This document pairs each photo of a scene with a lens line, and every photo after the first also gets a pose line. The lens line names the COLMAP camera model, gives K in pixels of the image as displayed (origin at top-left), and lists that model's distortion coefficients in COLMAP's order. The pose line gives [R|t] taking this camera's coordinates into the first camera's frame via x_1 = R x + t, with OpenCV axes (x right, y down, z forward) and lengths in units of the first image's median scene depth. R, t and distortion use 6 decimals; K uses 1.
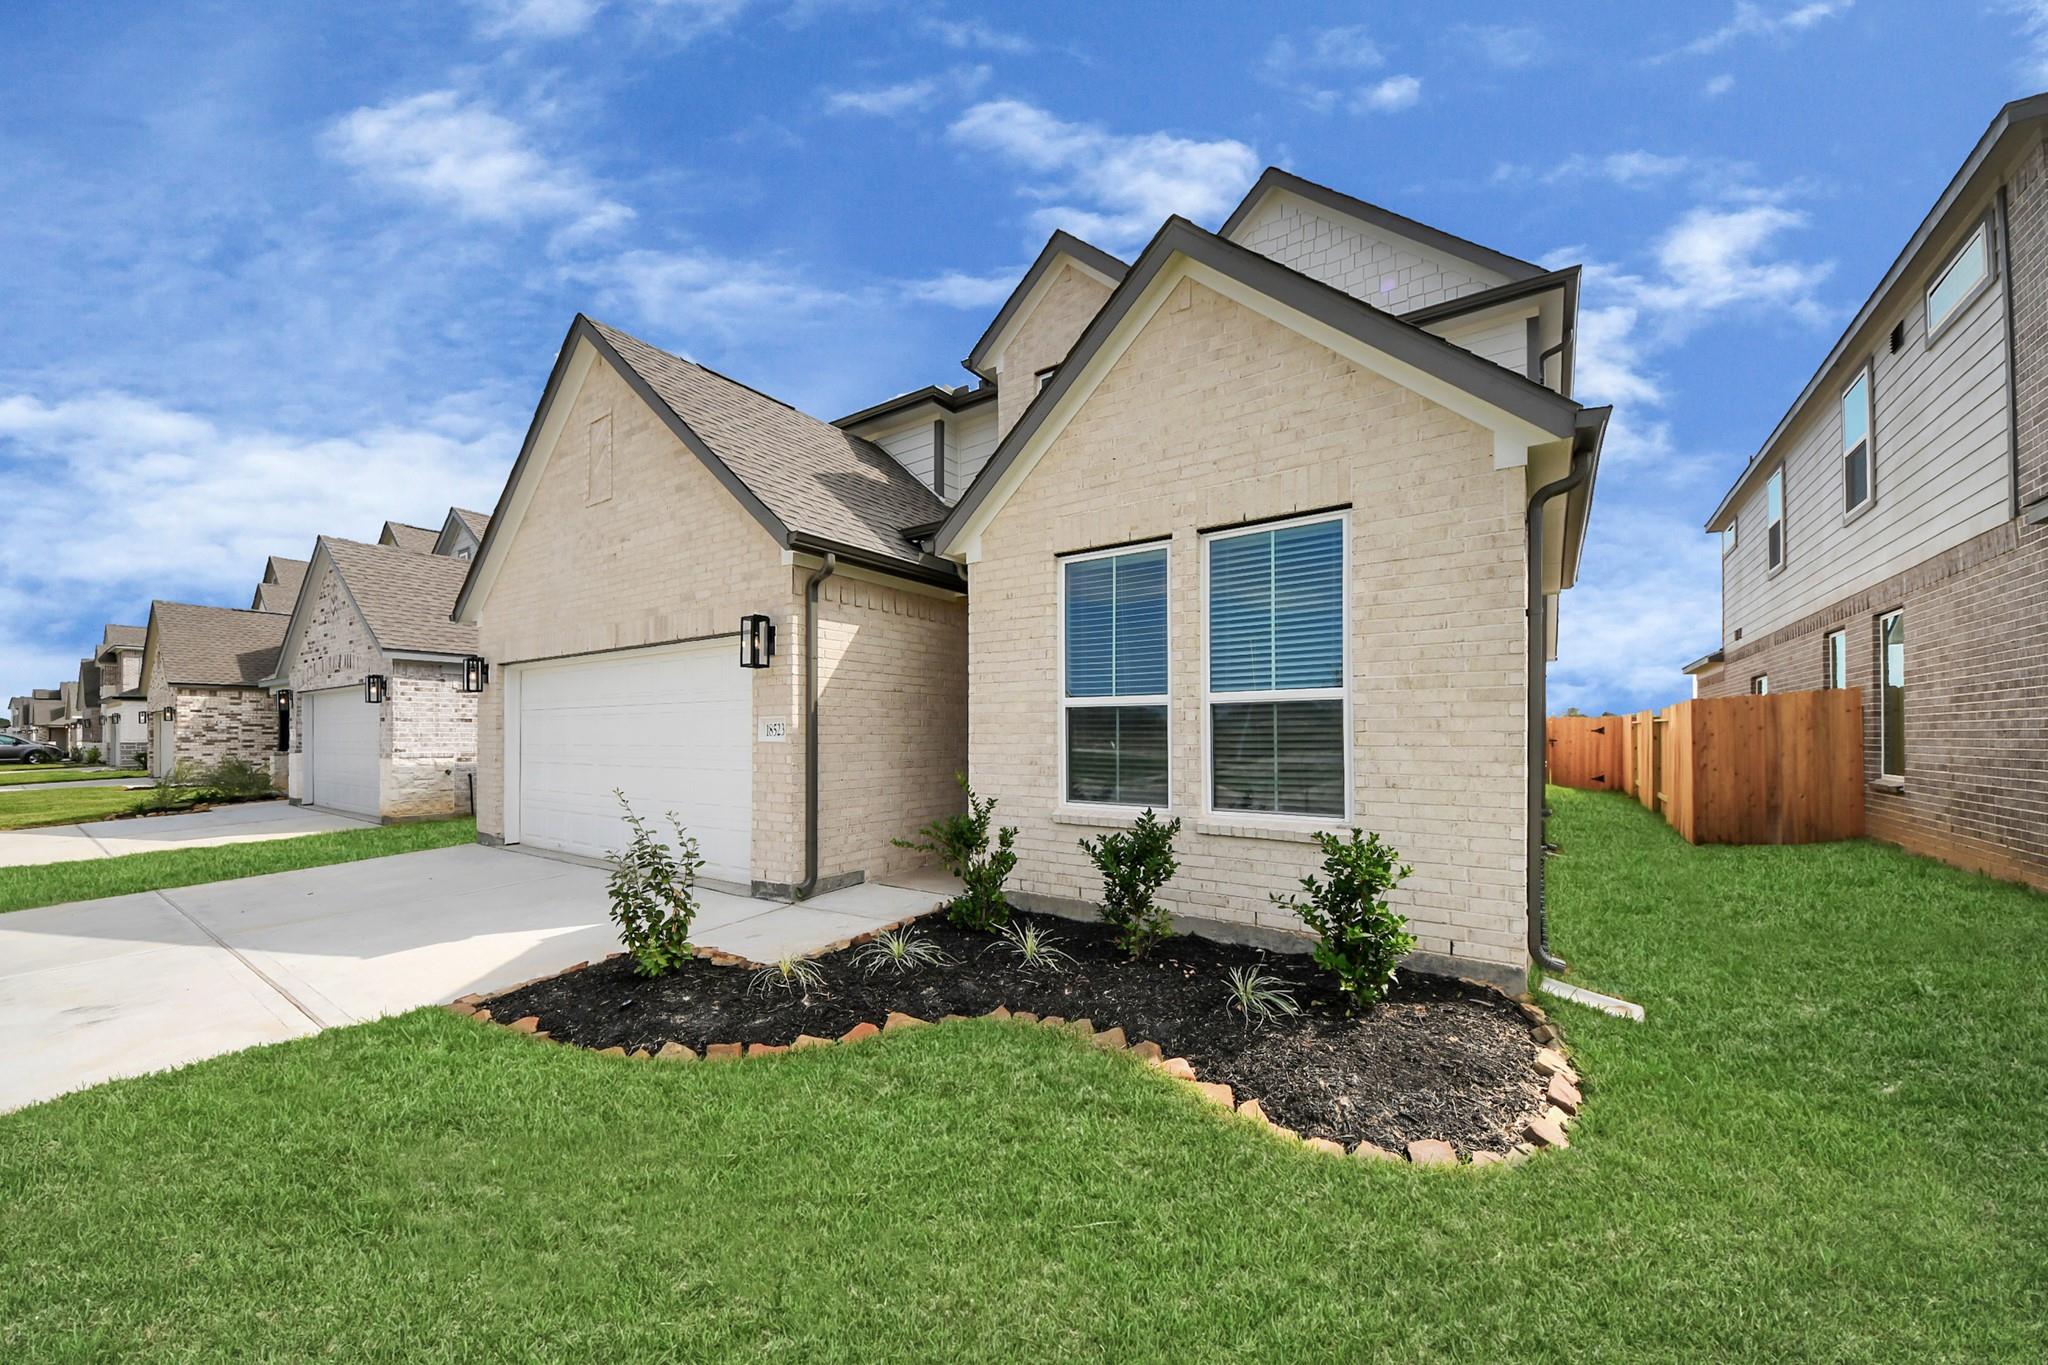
lens RADIAL K [[741.4, 0, 1055.5], [0, 741.4, 726.4], [0, 0, 1]] dist [-0.010672, 0.000073]
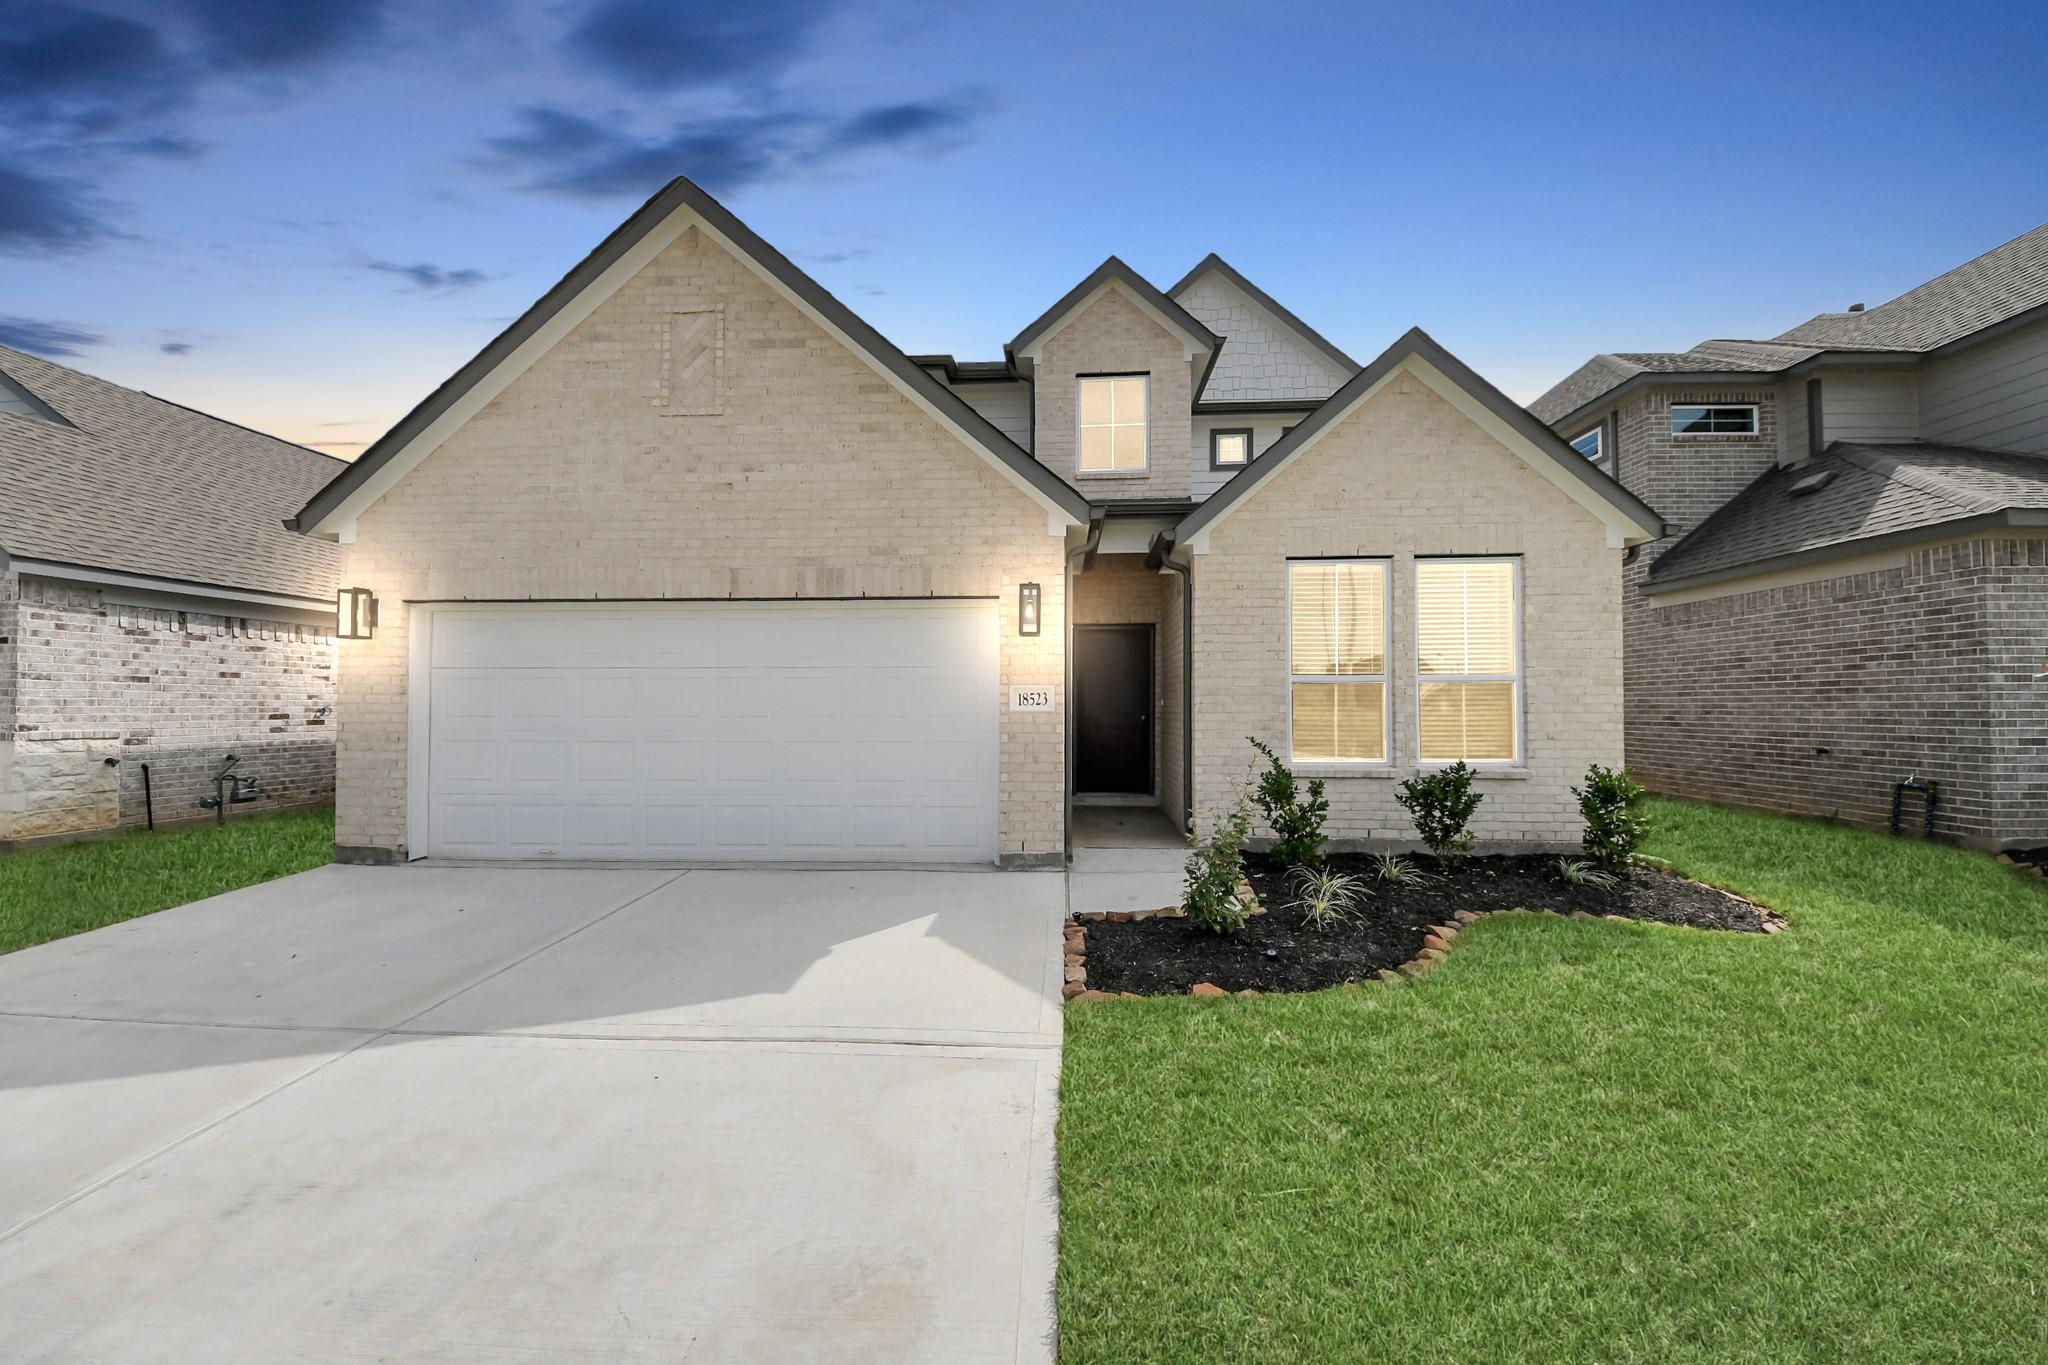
lens RADIAL K [[732.8, 0, 1024.0], [0, 732.8, 682.5], [0, 0, 1]] dist [-0.010707, 0.000011]
pose [[0.863365, 0.019627, 0.504197, -0.970142], [-0.008292, 0.999660, -0.024715, 0.007349], [-0.504511, 0.017157, 0.863235, 0.177527]]
